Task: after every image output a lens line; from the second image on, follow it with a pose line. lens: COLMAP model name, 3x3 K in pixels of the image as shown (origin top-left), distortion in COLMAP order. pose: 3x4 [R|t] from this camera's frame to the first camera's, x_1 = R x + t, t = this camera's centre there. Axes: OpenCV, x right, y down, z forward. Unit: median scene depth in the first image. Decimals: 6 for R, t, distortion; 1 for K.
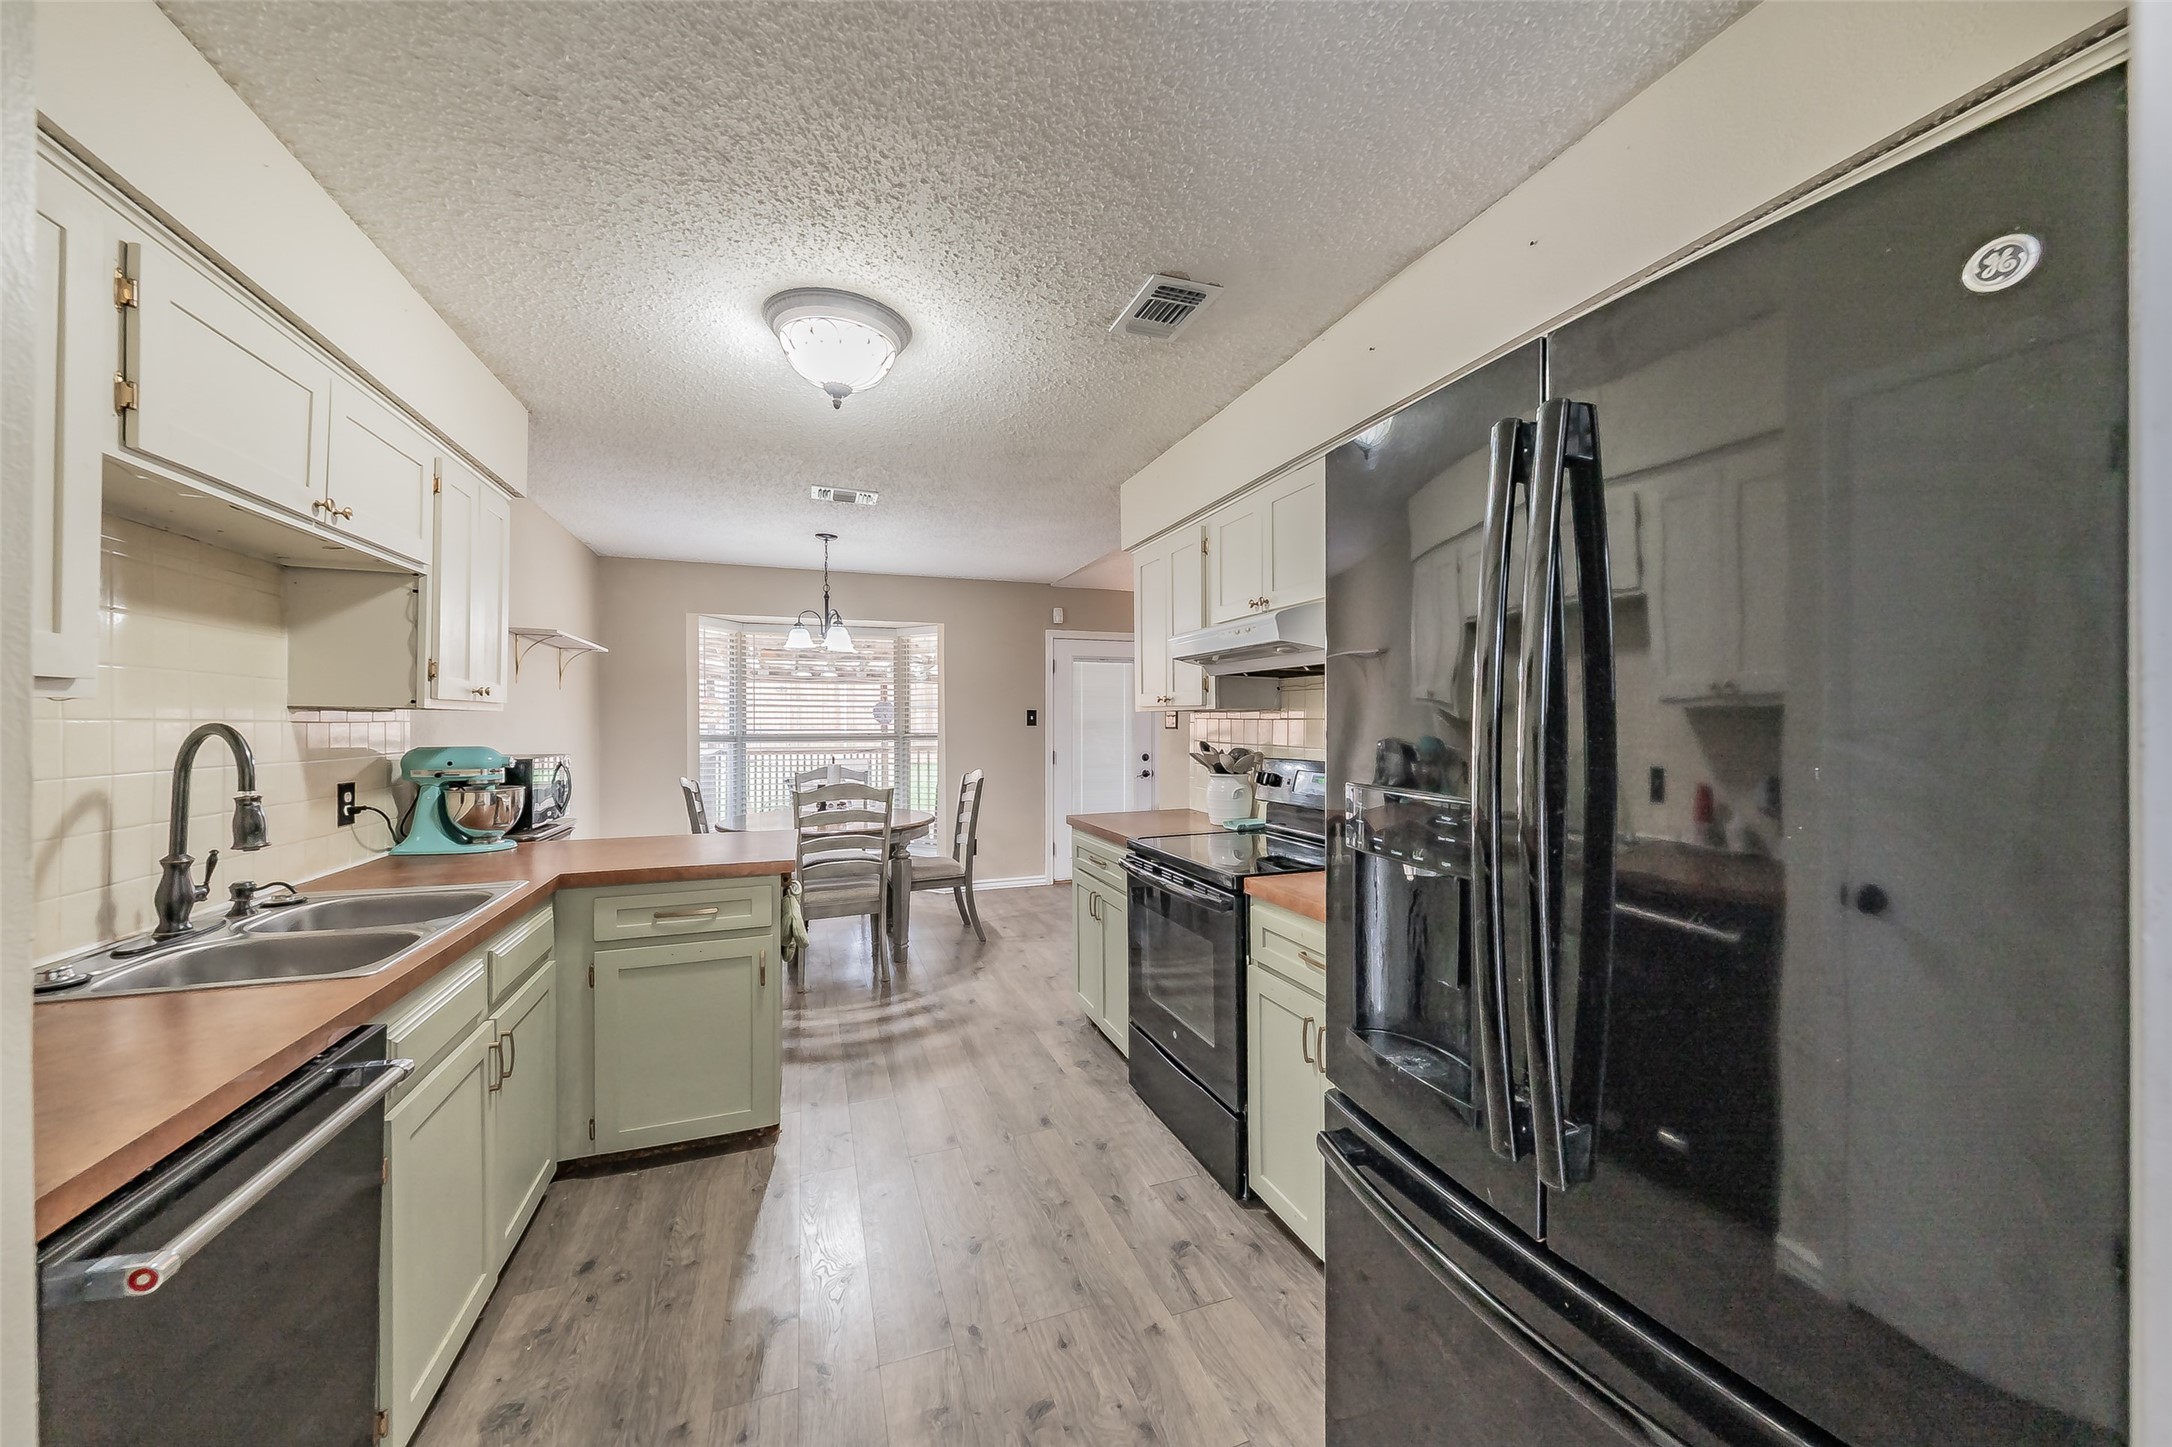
lens RADIAL K [[758.6, 0, 1084.8], [0, 758.6, 715.0], [0, 0, 1]] dist [-0.008129, 0.001068]
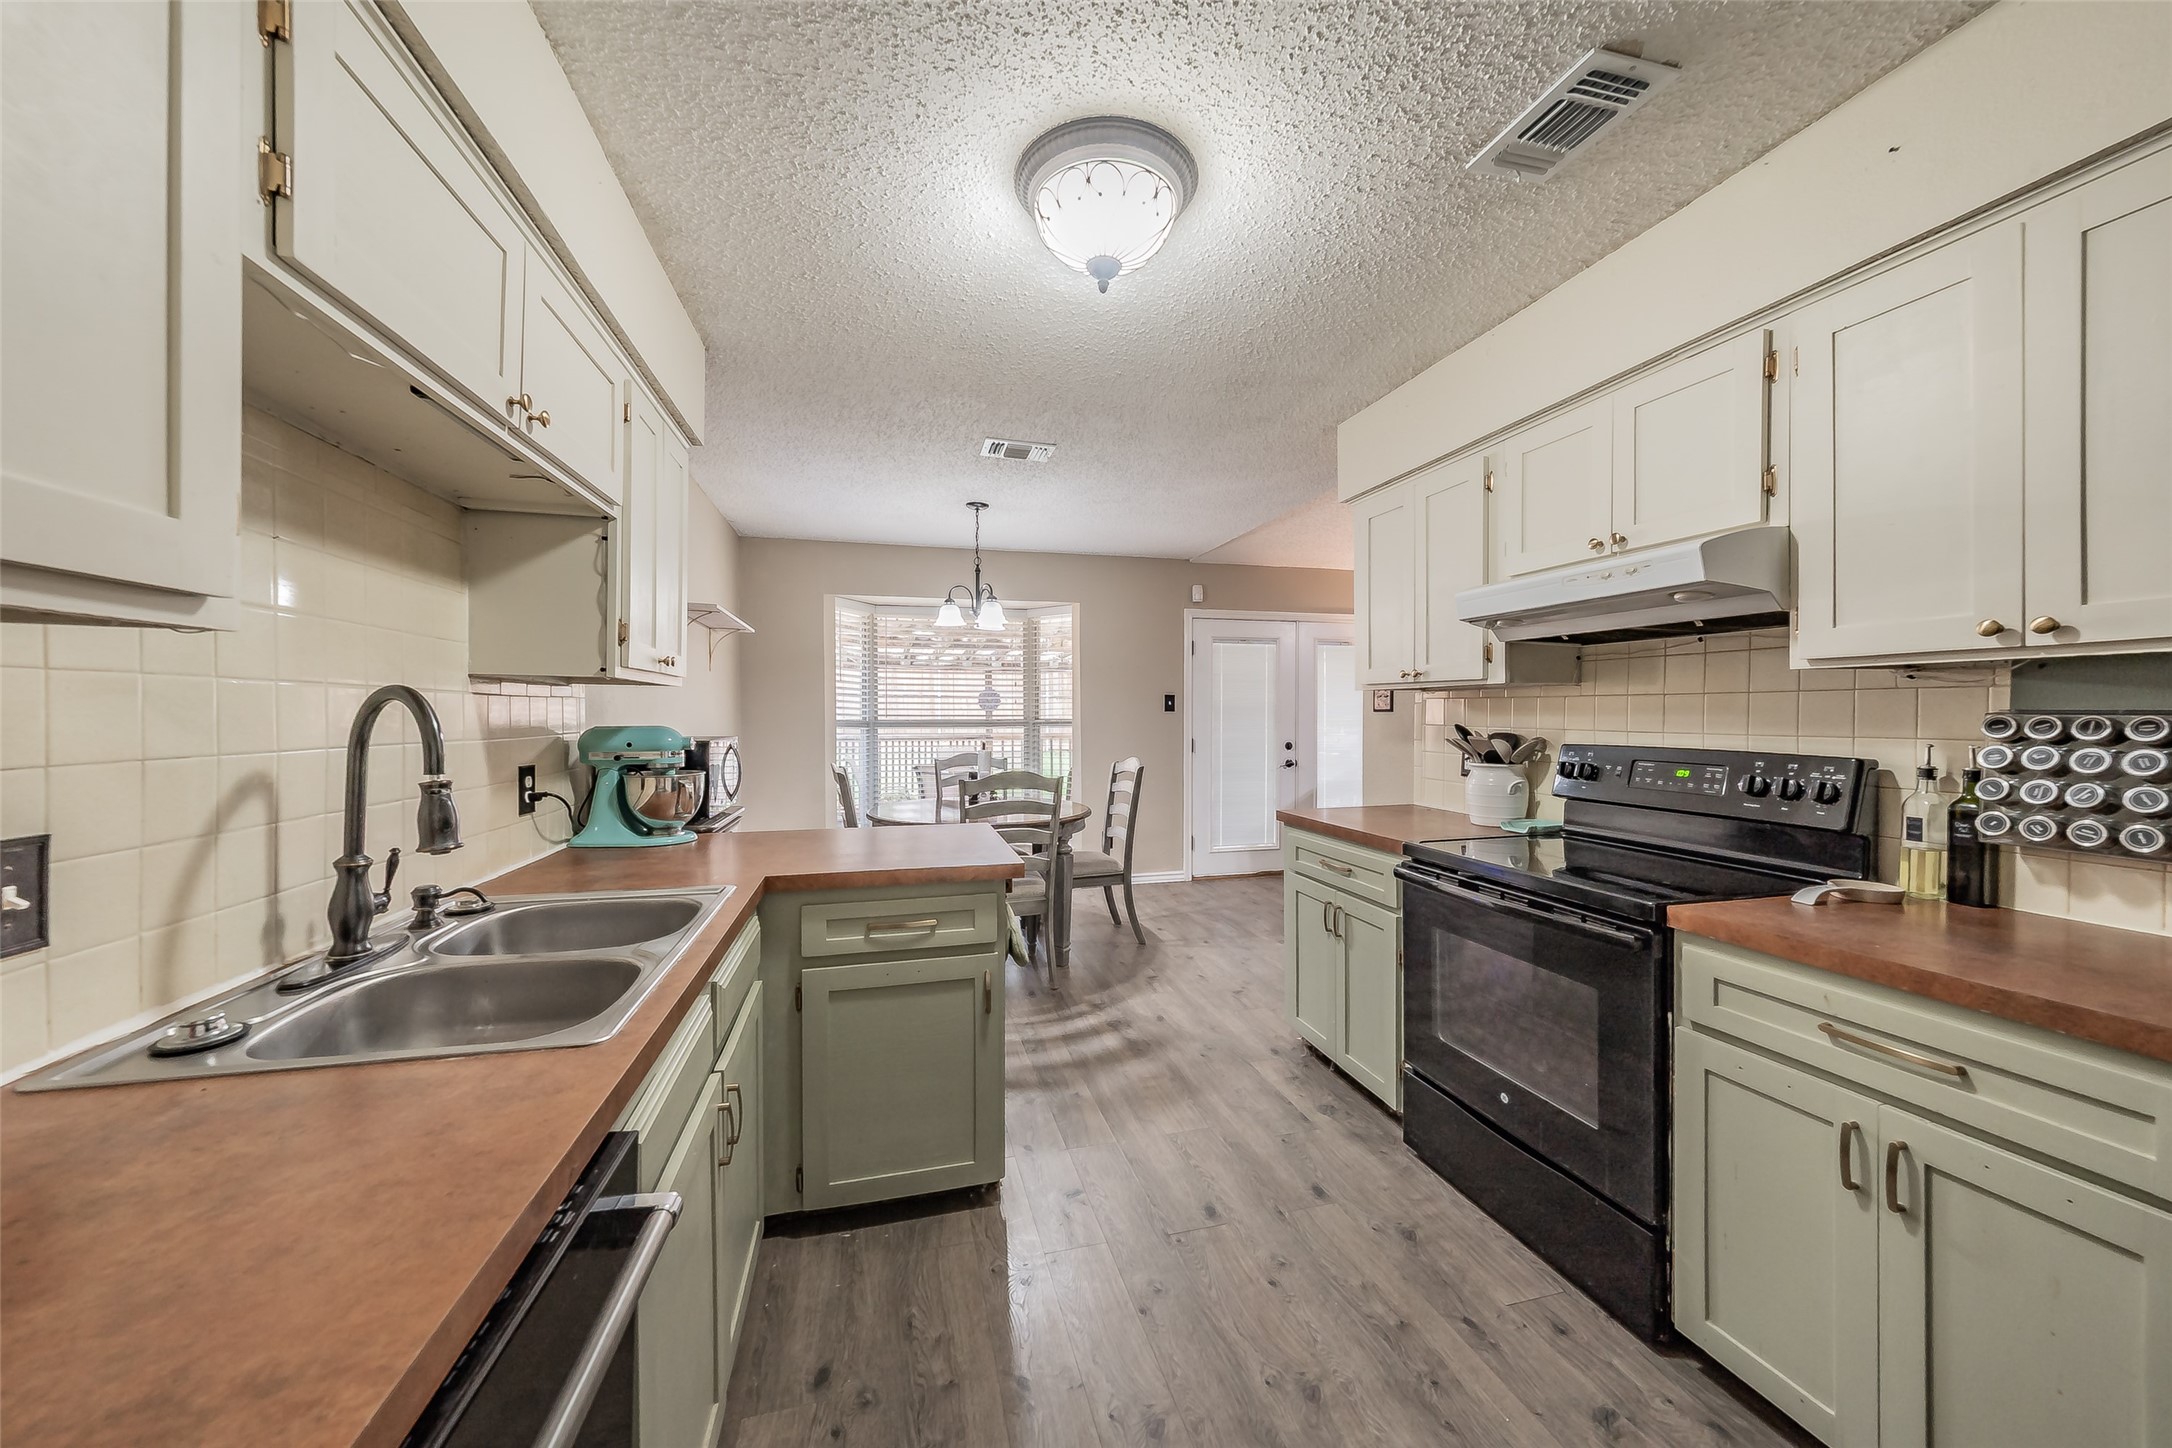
lens RADIAL K [[758.6, 0, 1087.8], [0, 758.6, 712.7], [0, 0, 1]] dist [-0.008129, 0.001068]
pose [[0.994038, 0.000874, -0.109034, -0.237692], [0.000283, 0.999944, 0.010589, 0.019532], [0.109038, -0.010557, 0.993982, 0.200037]]
